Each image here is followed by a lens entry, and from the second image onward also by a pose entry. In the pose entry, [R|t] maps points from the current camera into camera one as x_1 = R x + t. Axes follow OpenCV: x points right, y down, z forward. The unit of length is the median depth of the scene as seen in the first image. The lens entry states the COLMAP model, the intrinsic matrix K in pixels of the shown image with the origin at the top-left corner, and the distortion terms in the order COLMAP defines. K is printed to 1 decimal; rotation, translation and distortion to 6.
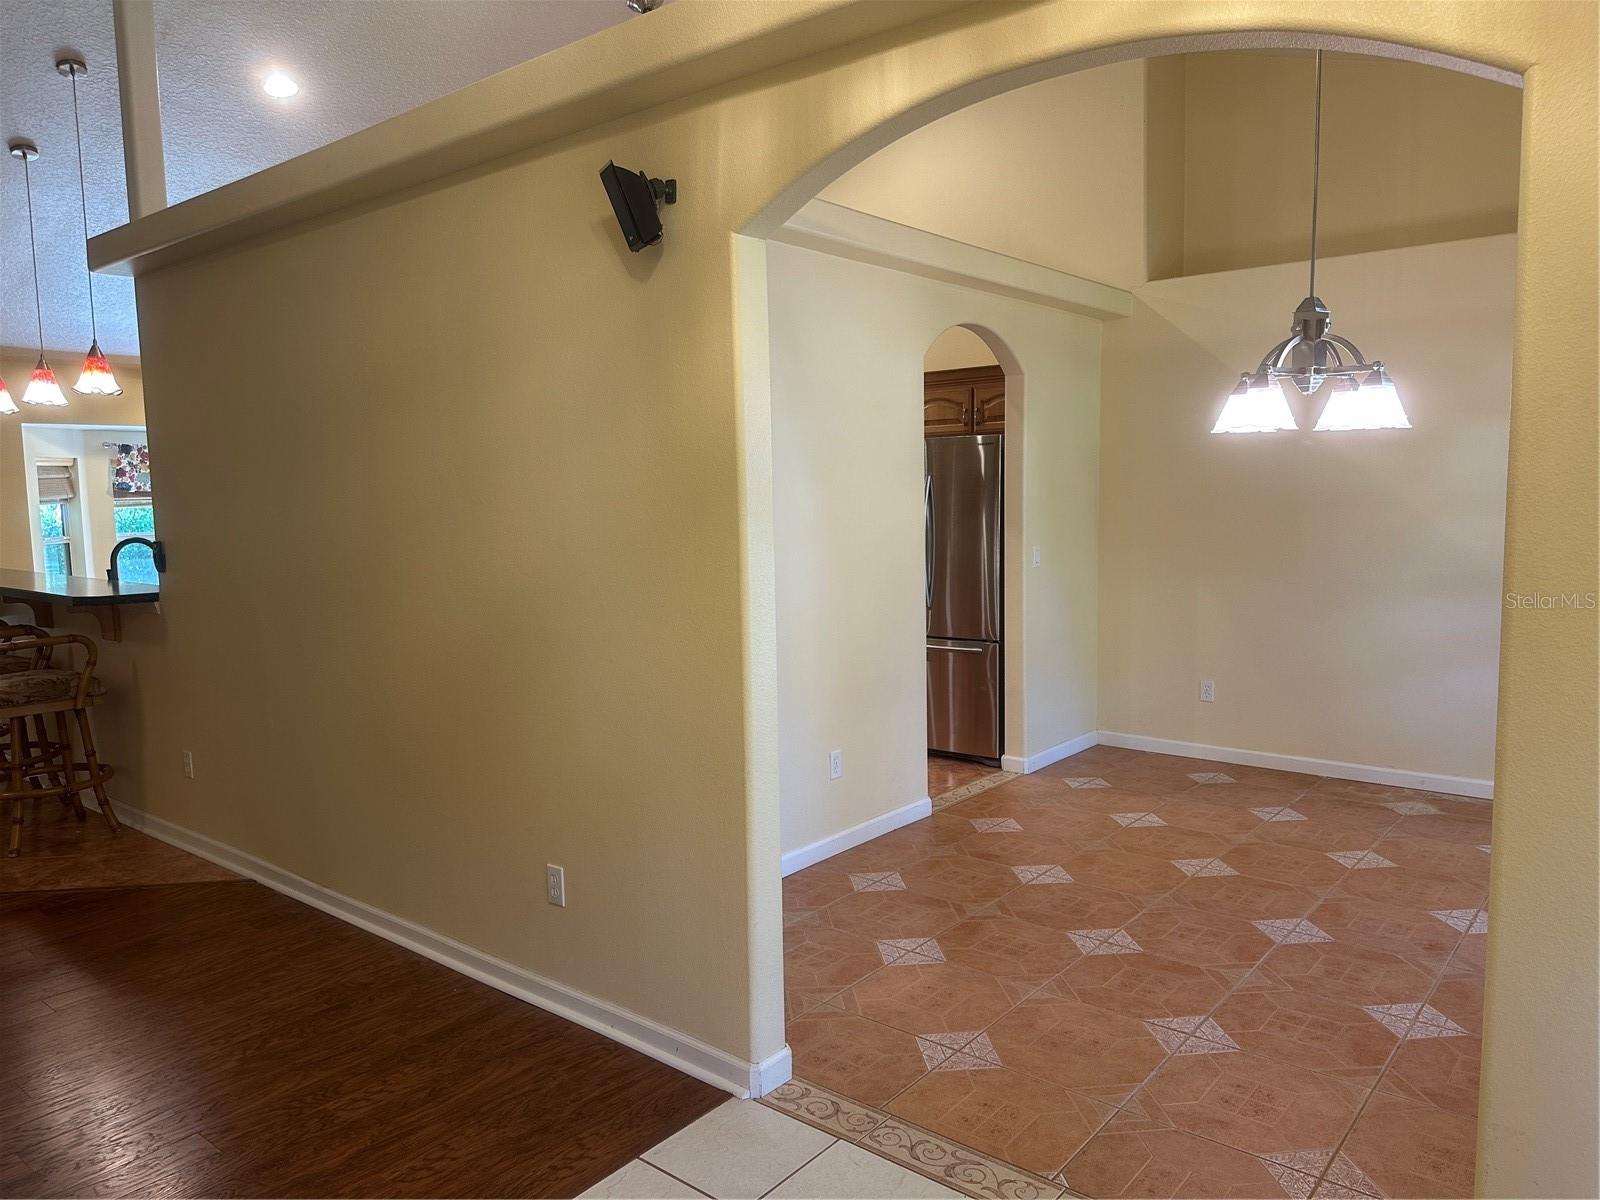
lens RADIAL K [[1135.7, 0, 791.7], [0, 1135.7, 606.9], [0, 0, 1]] dist [0.053757, -0.058475]
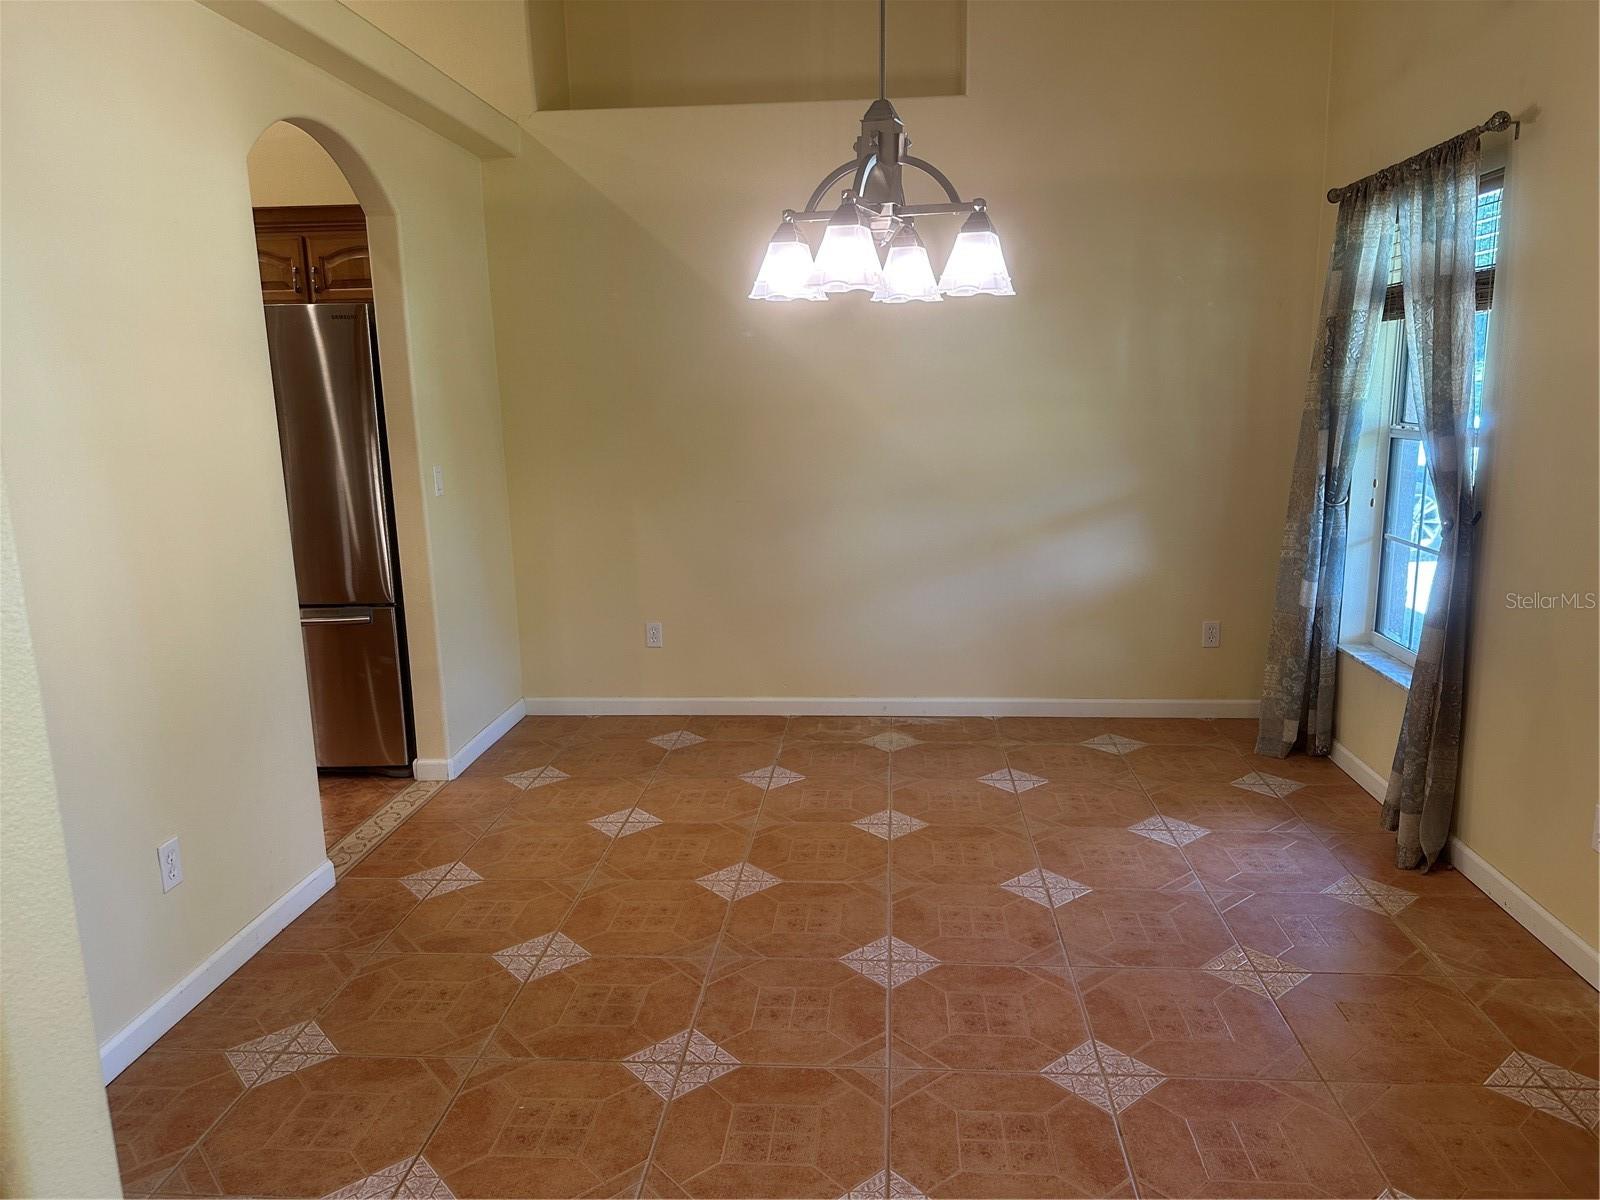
lens RADIAL K [[1138.4, 0, 802.2], [0, 1138.4, 592.0], [0, 0, 1]] dist [0.143927, -0.234786]
pose [[0.820822, -0.098971, 0.562544, -0.014278], [0.063424, 0.994576, 0.082438, -0.020875], [-0.567652, -0.031988, 0.822647, 0.291792]]
